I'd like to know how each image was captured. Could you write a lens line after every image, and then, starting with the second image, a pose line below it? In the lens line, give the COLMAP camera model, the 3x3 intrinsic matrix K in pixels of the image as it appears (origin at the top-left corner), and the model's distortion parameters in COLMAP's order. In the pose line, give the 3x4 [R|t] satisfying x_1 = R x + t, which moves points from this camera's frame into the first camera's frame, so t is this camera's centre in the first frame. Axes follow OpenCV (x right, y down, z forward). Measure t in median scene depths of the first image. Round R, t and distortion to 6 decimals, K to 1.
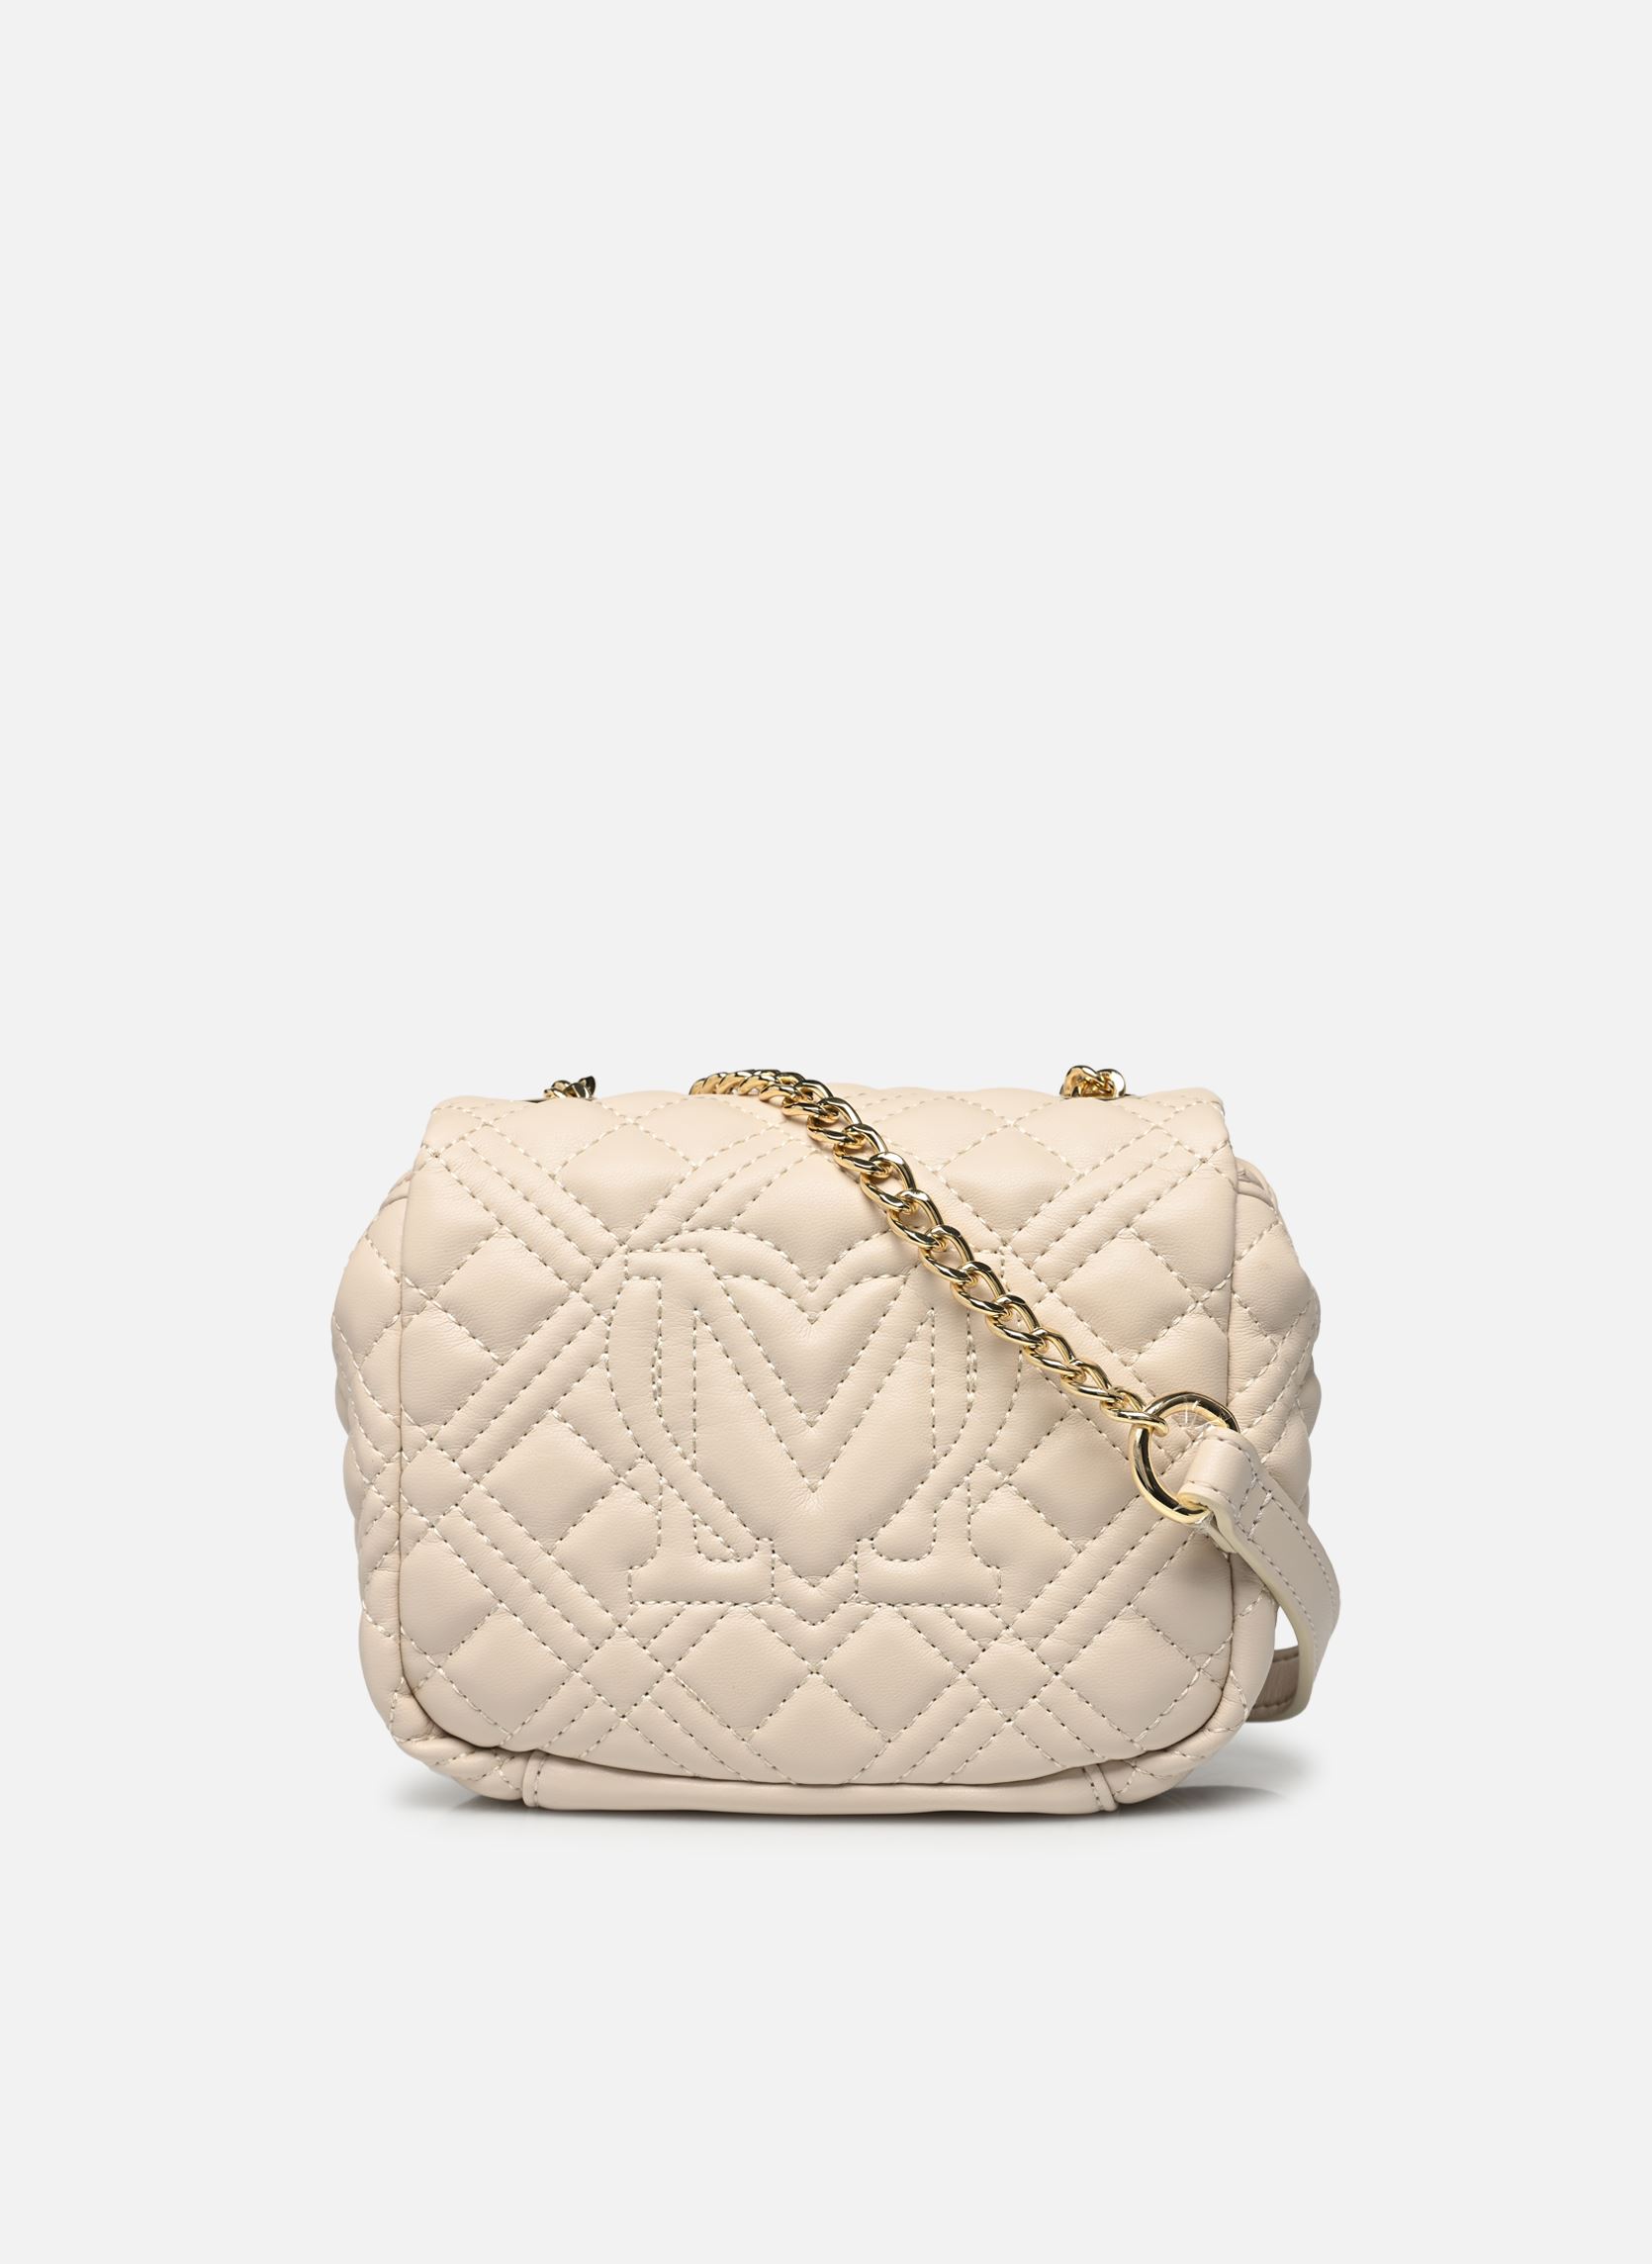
lens RADIAL K [[7221.9, 0, 826.0], [0, 7221.9, 1132.0], [0, 0, 1]] dist [-0.556091, 0.783971]
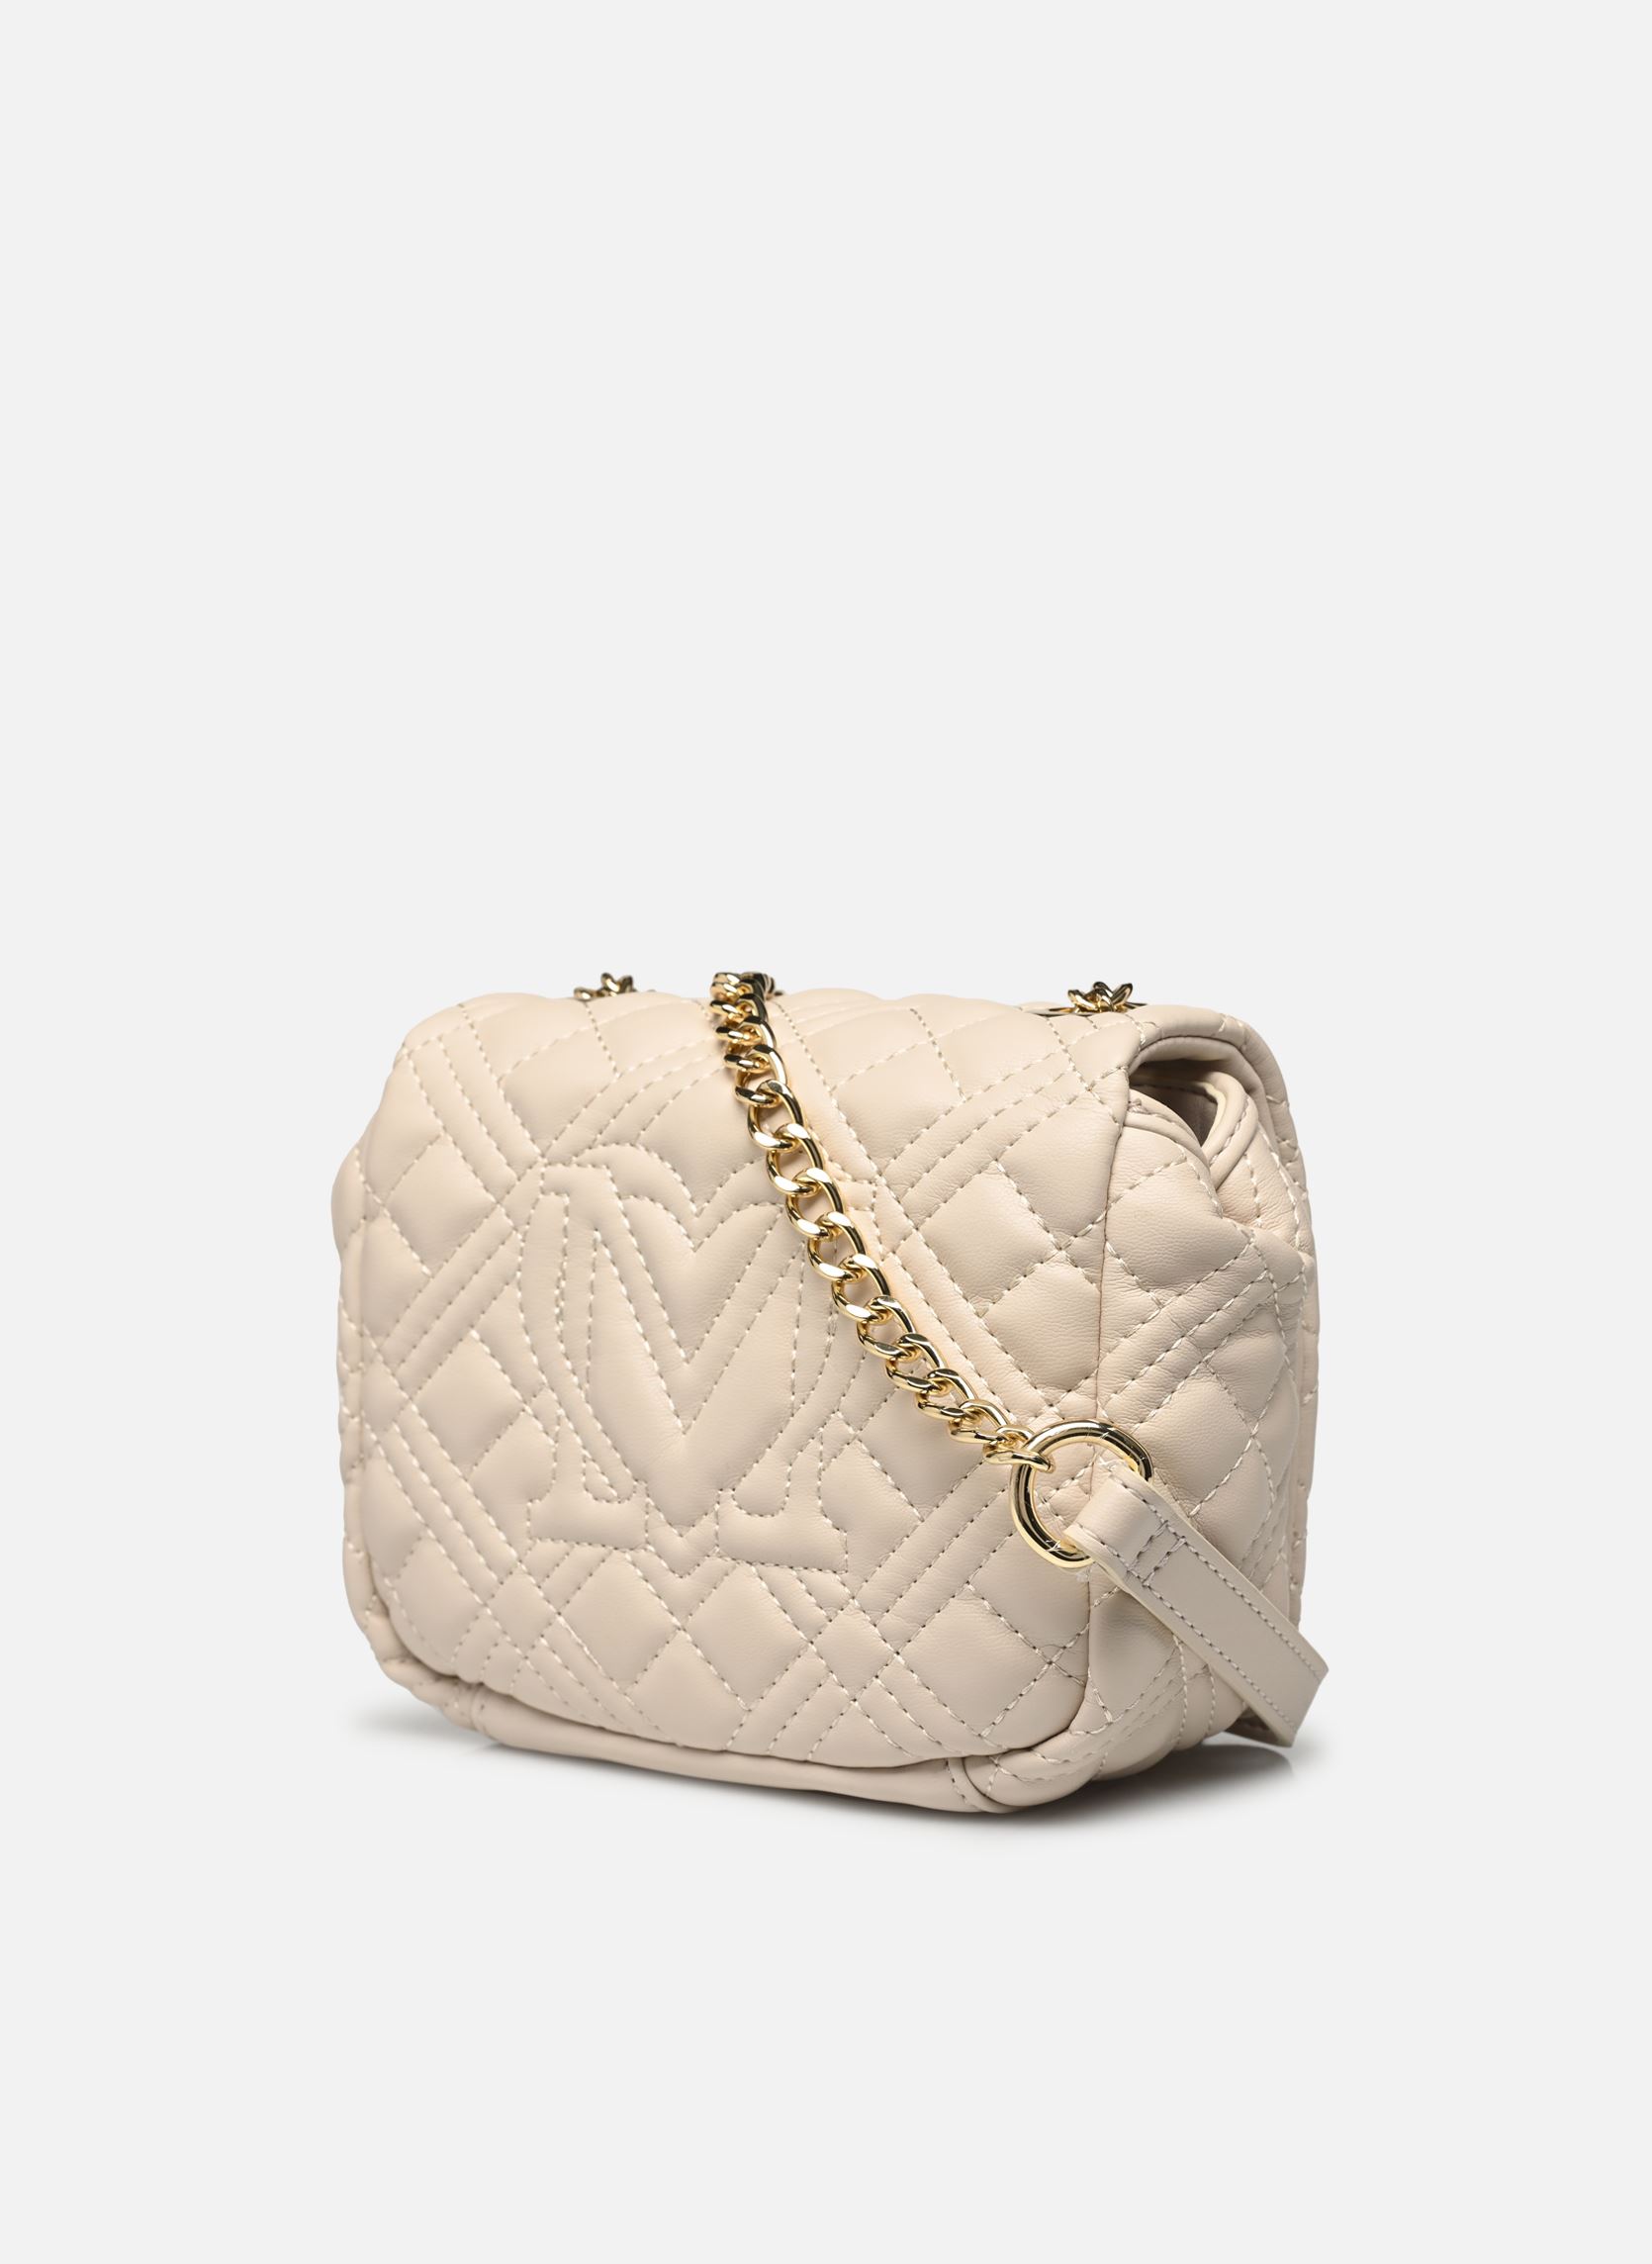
lens RADIAL K [[7221.9, 0, 826.0], [0, 7221.9, 1132.0], [0, 0, 1]] dist [-0.556091, 0.783971]
pose [[0.746496, 0.042528, -0.664030, 0.621767], [-0.002998, 0.998160, 0.060557, -0.044504], [0.665384, -0.043215, 0.745250, 0.325996]]
